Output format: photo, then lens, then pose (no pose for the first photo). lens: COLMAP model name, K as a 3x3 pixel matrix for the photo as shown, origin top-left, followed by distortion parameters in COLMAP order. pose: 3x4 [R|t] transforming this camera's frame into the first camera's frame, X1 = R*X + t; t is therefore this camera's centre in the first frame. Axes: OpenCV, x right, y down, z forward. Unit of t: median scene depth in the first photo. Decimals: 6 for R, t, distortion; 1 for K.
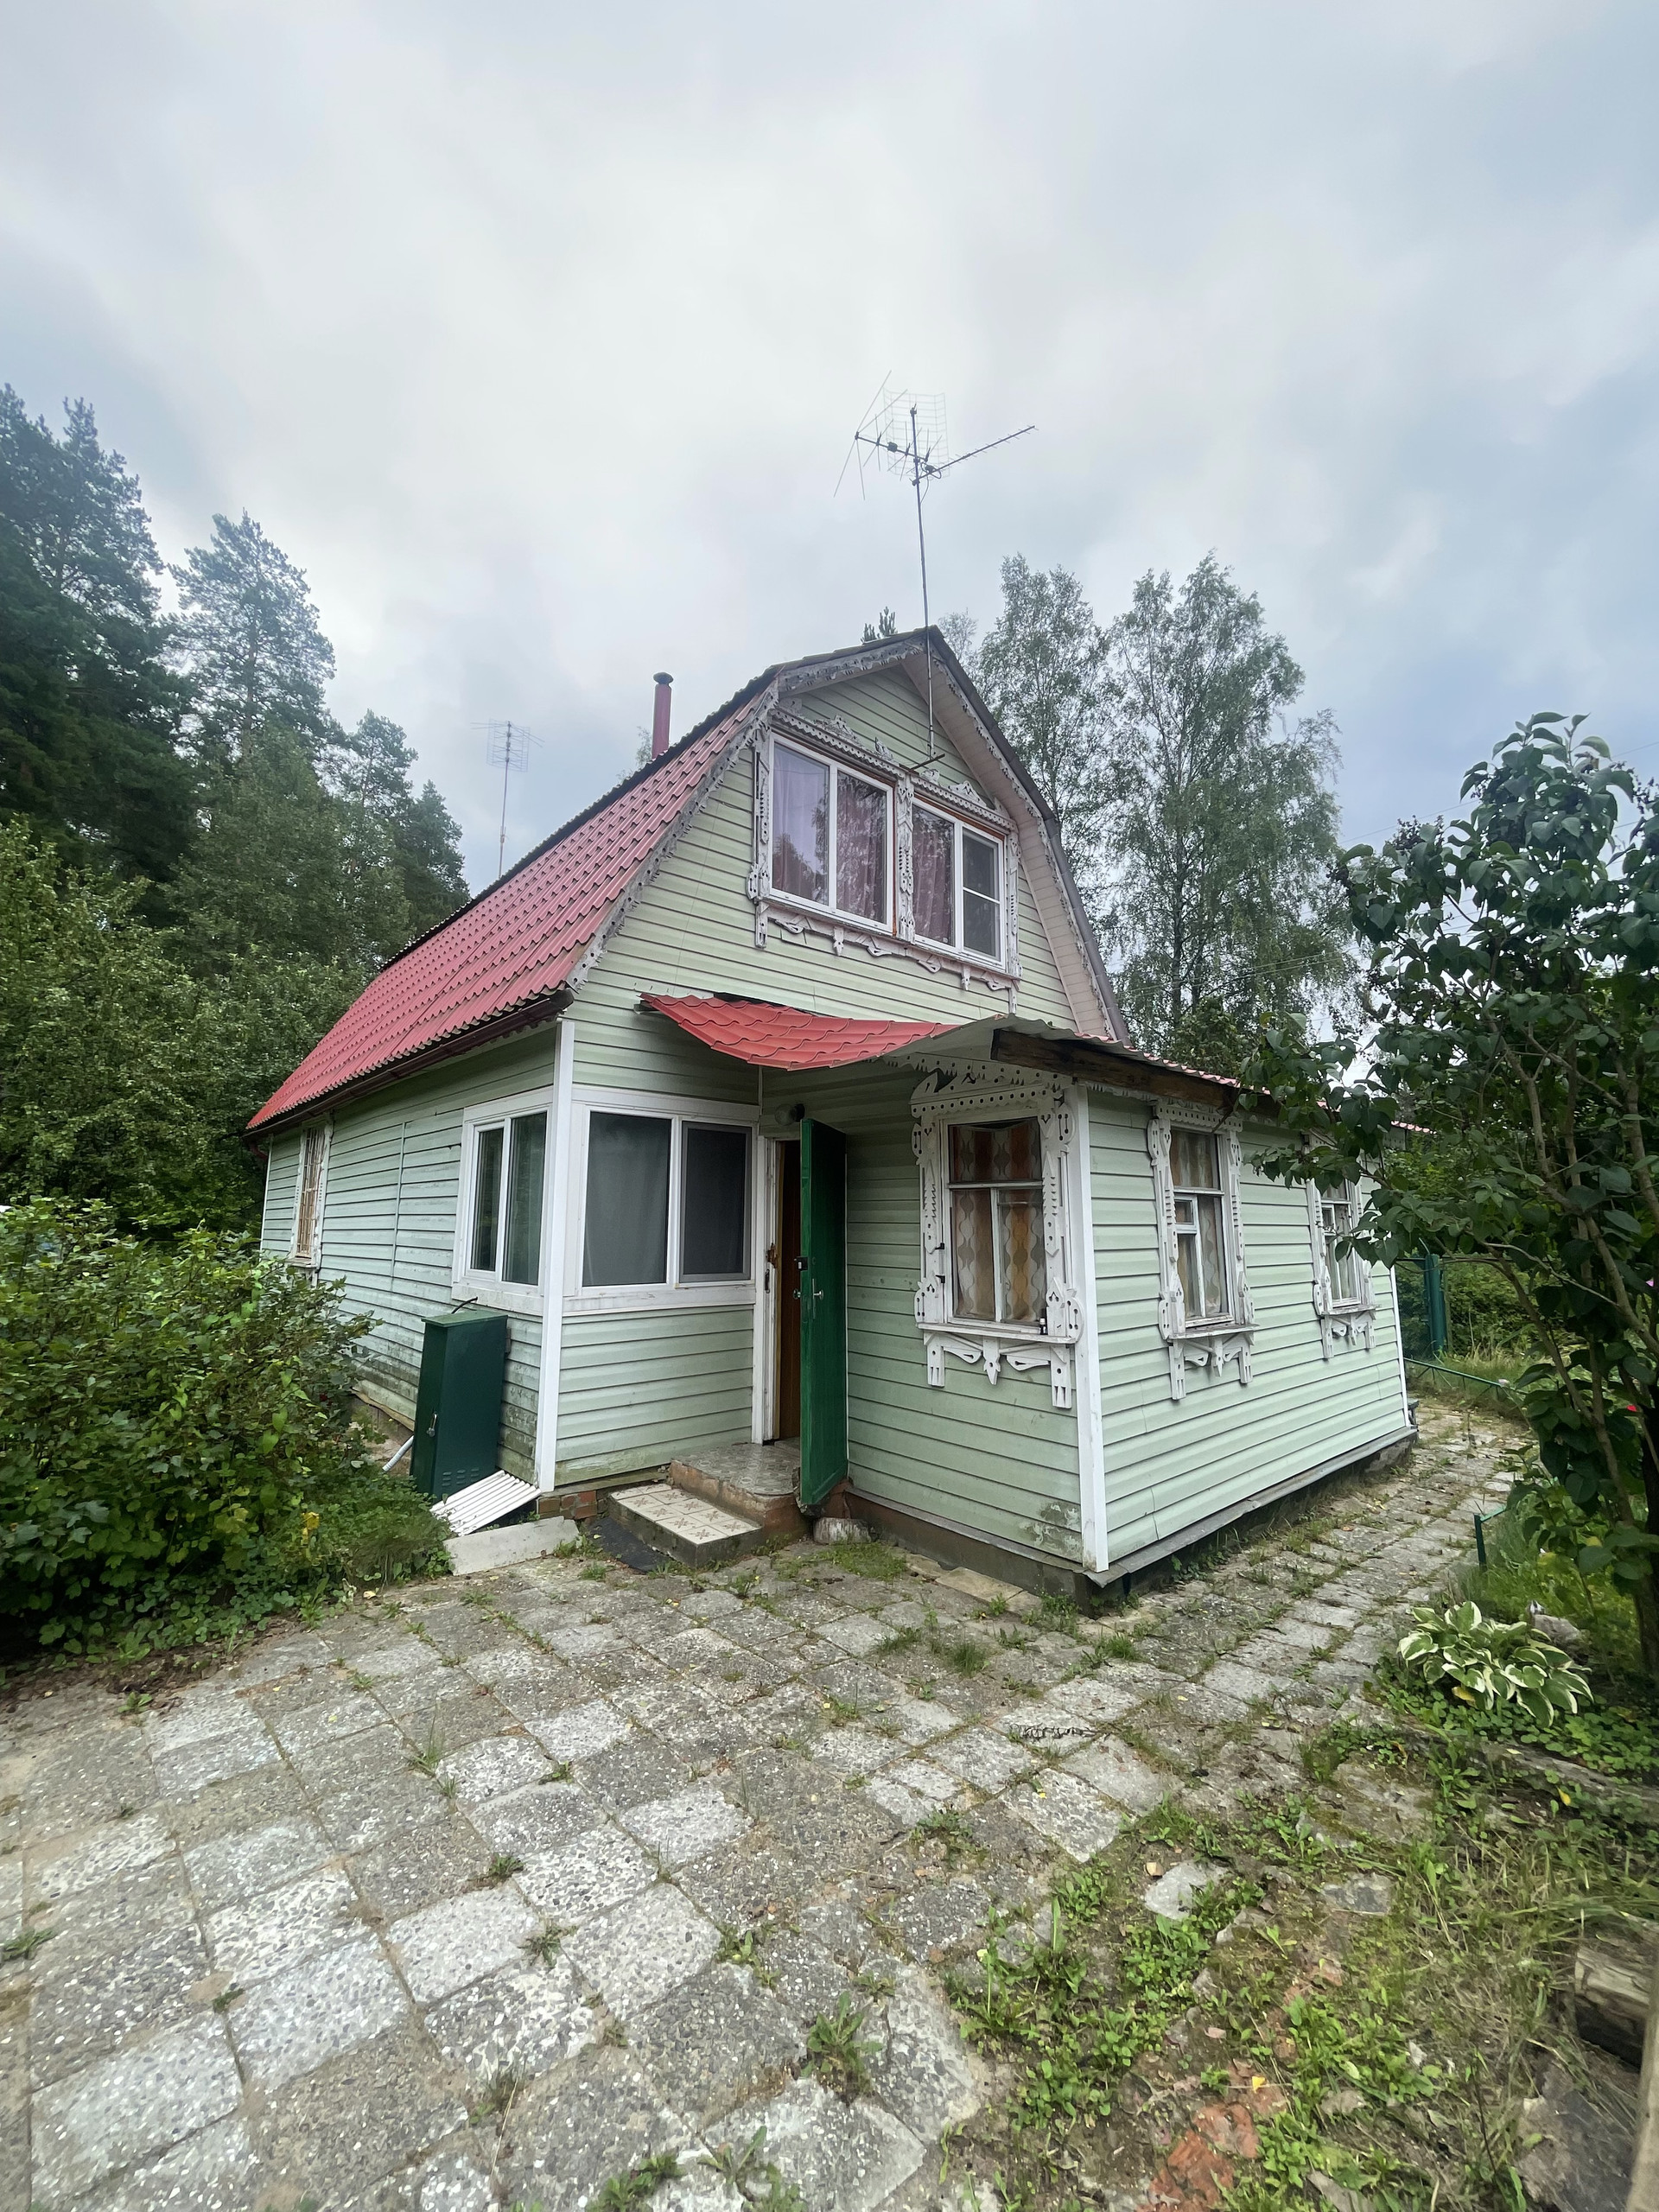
lens RADIAL K [[894.4, 0, 829.0], [0, 894.4, 1098.0], [0, 0, 1]] dist [-0.003315, 0.000662]
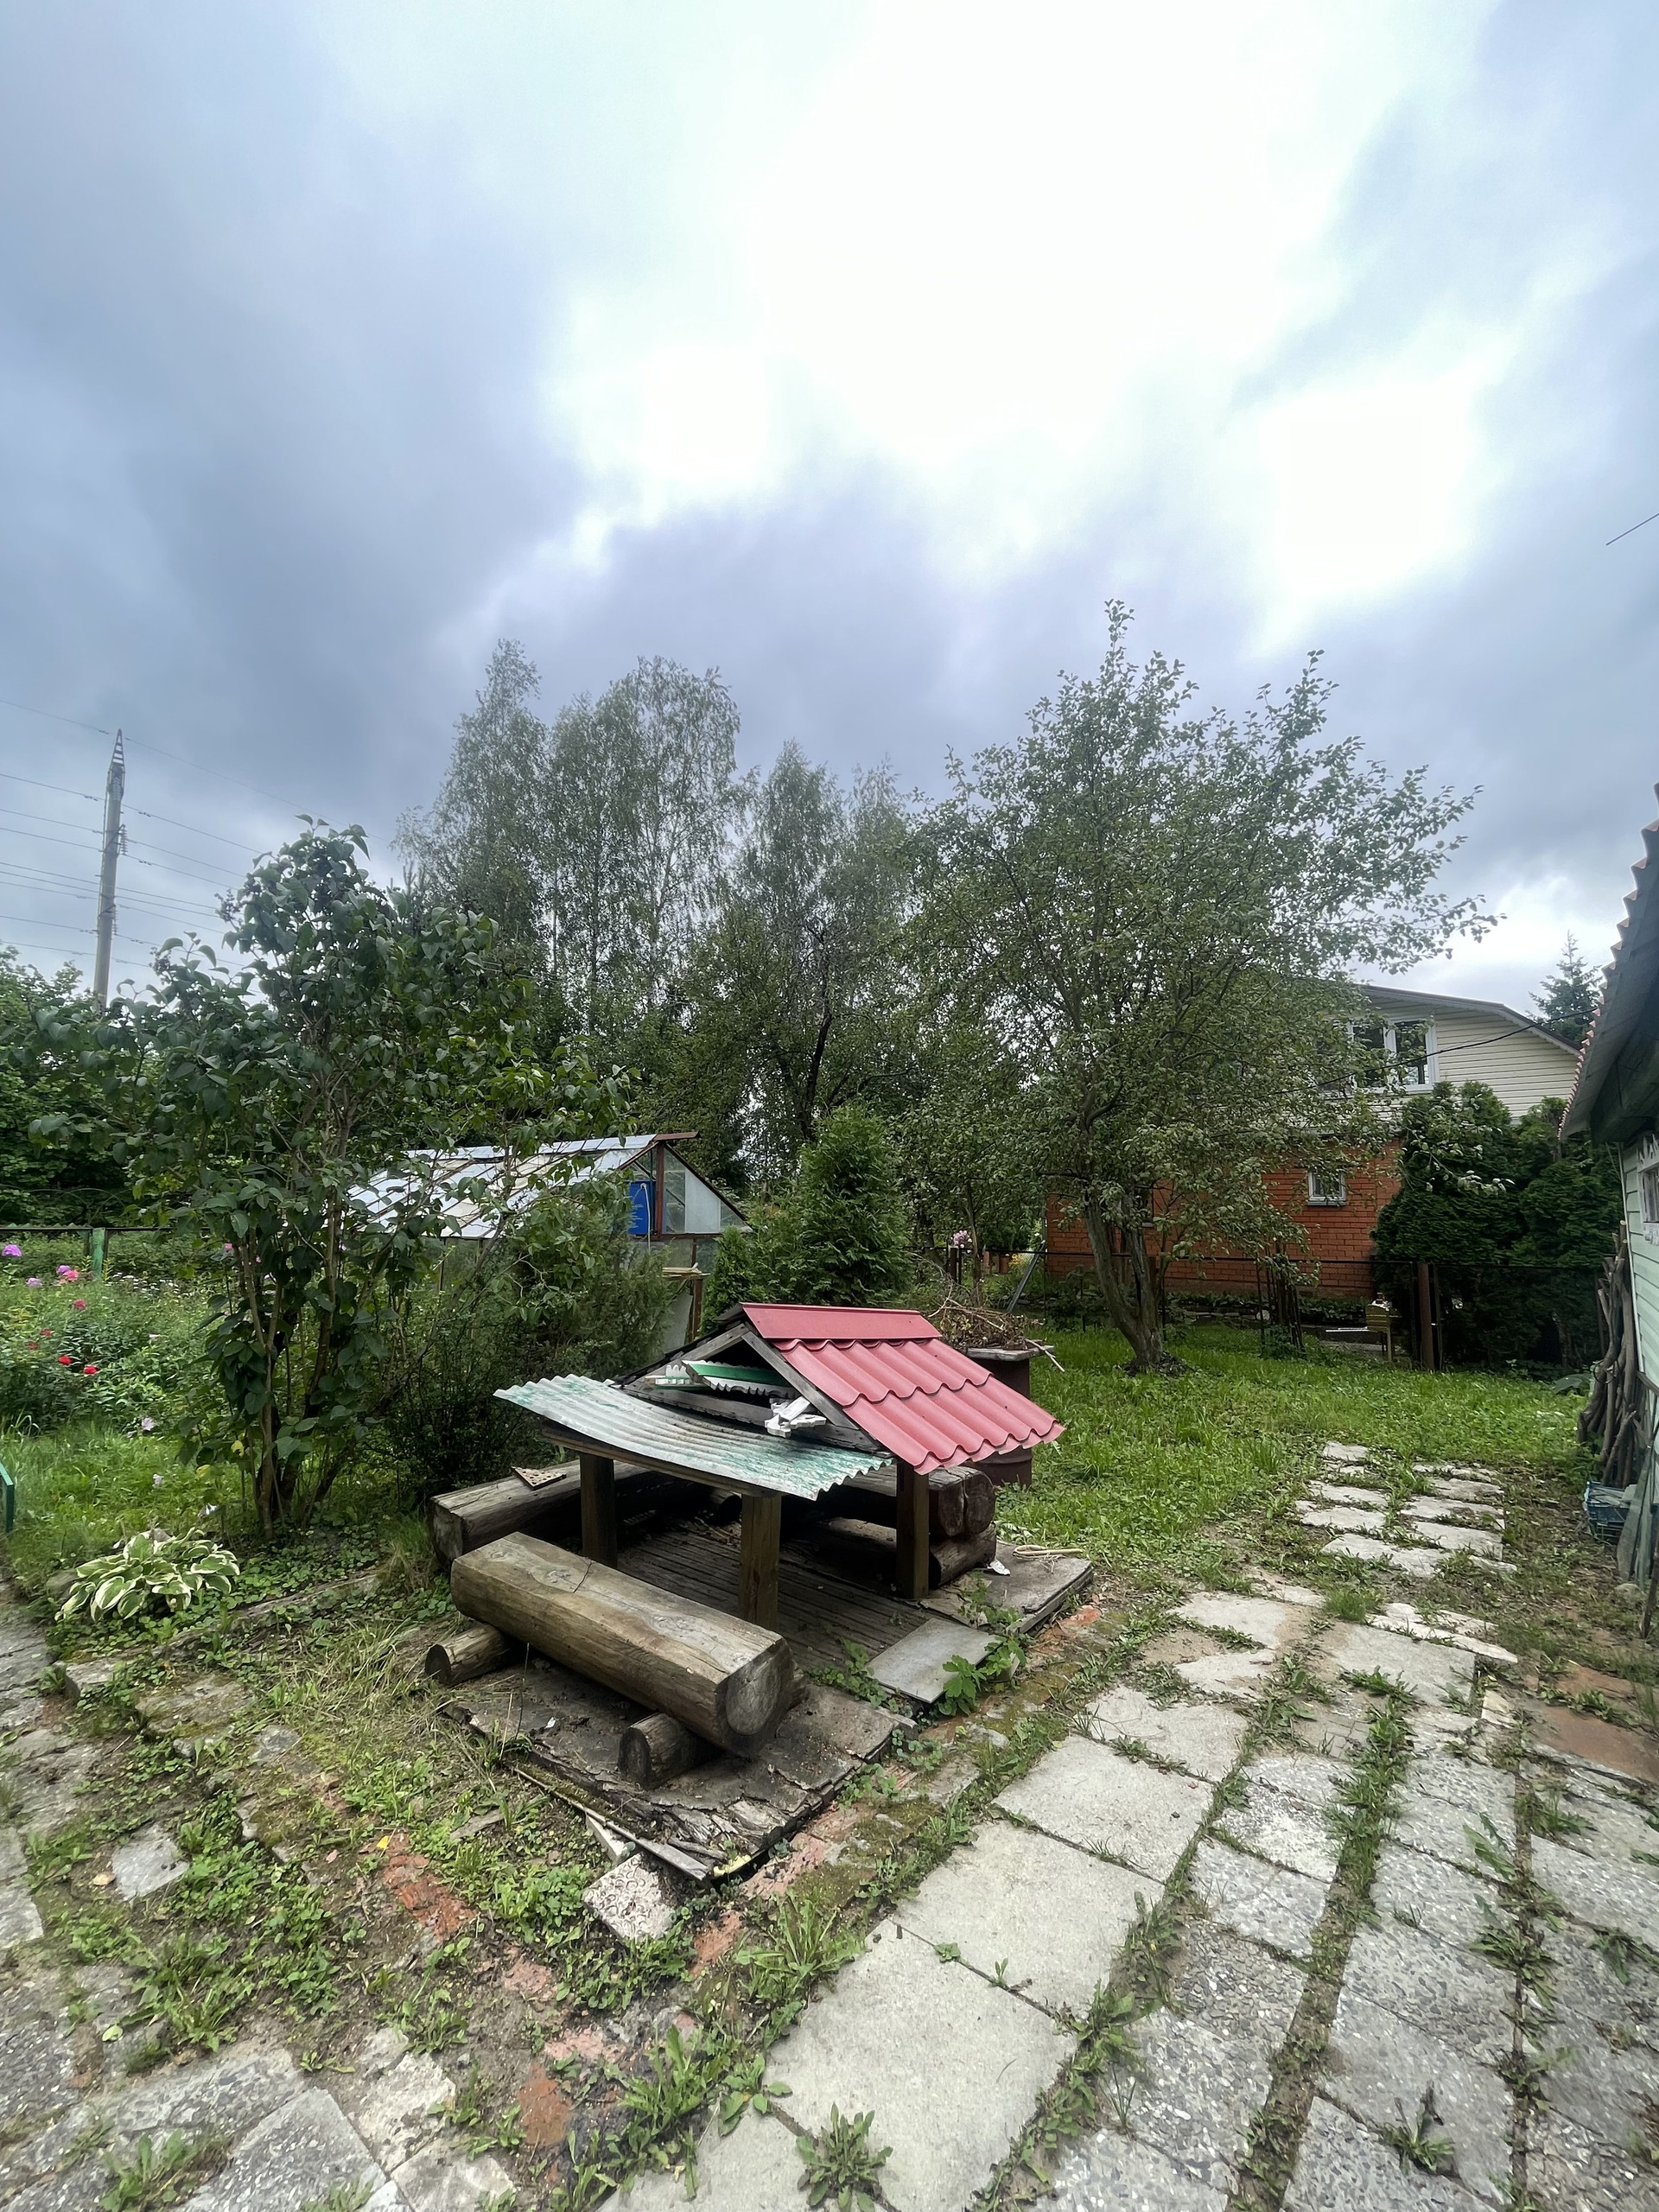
lens RADIAL K [[894.4, 0, 826.7], [0, 894.4, 1110.1], [0, 0, 1]] dist [-0.003315, 0.000662]
pose [[-0.079878, 0.090104, 0.992724, -0.711757], [-0.144737, 0.984303, -0.100986, 0.038174], [-0.986241, -0.151750, -0.065583, 0.420220]]
